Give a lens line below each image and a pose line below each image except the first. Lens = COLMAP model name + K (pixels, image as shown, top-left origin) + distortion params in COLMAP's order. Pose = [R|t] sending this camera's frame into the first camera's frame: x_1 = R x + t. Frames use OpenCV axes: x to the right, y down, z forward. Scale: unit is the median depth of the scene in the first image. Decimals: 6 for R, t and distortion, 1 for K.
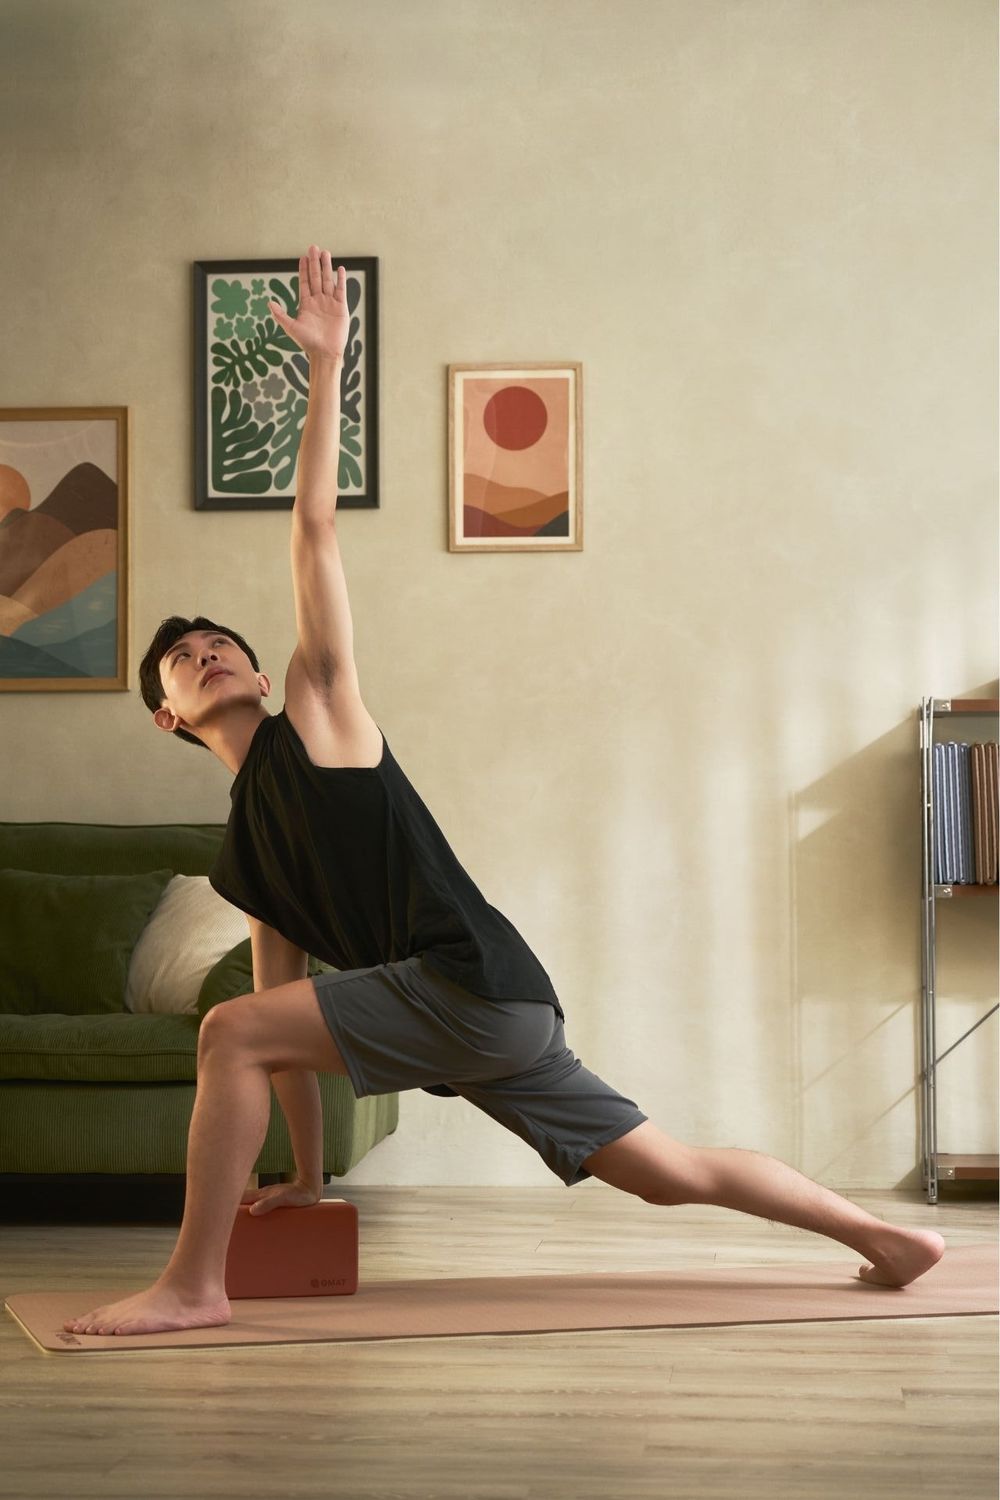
lens RADIAL K [[3310.9, 0, 500.0], [0, 3310.9, 750.0], [0, 0, 1]] dist [-0.097560, -0.601961]
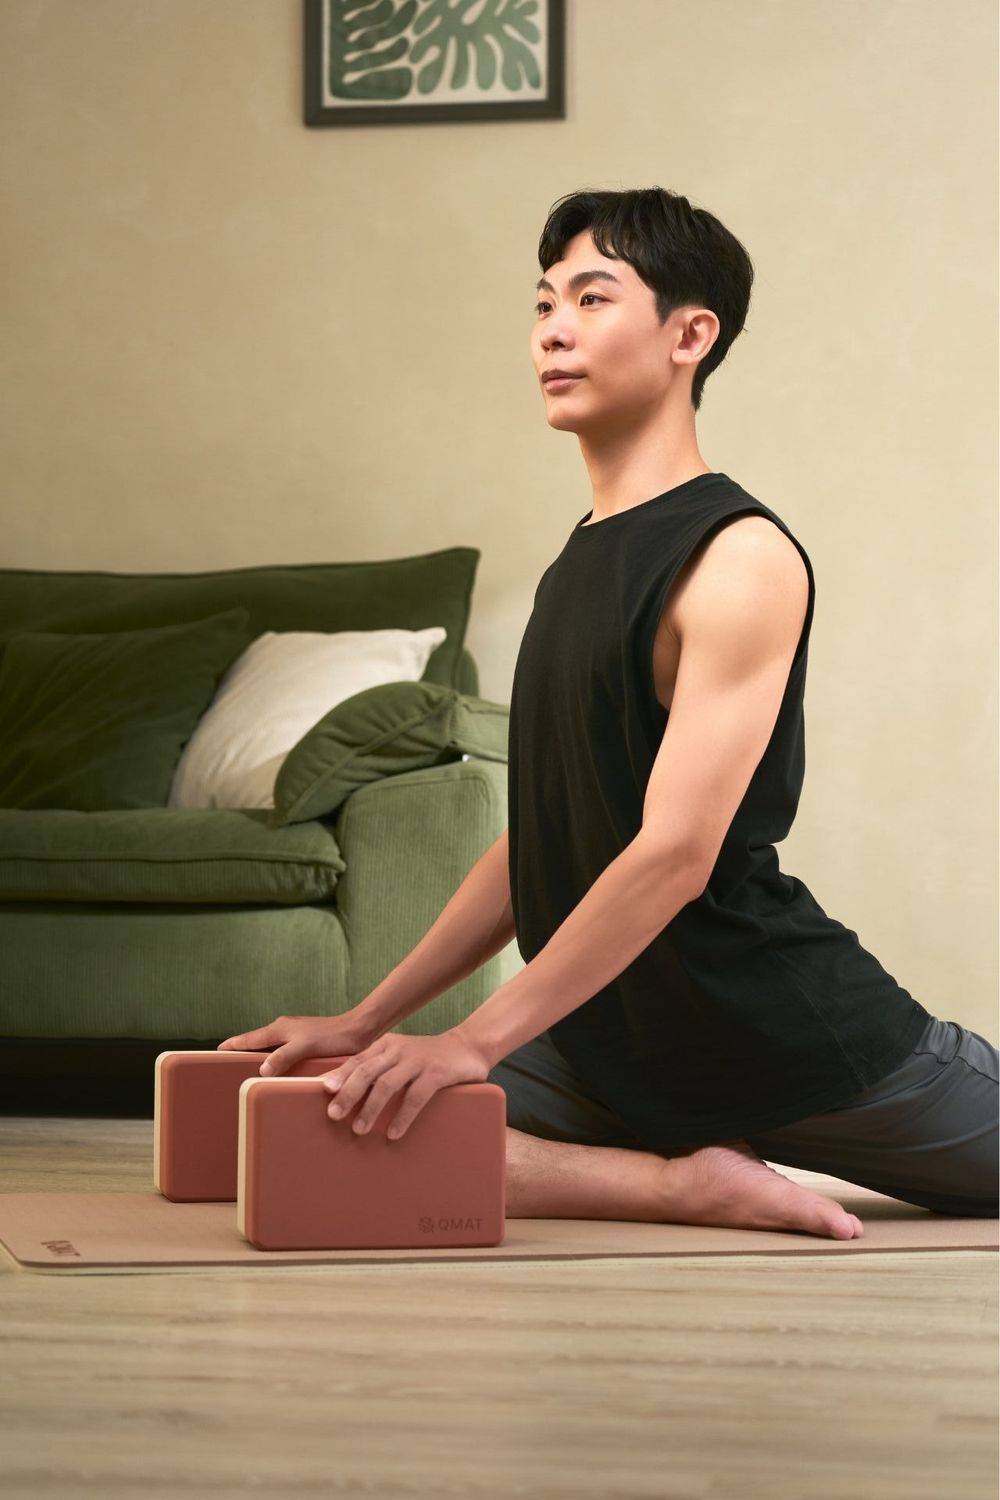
lens RADIAL K [[3841.3, 0, 334.1], [0, 3841.3, 754.5], [0, 0, 1]] dist [1.038045, -17.155242]
pose [[0.993972, 0.014402, -0.108687, 0.011572], [-0.012178, 0.999703, 0.021097, 0.080895], [0.108958, -0.019646, 0.993852, 0.320630]]
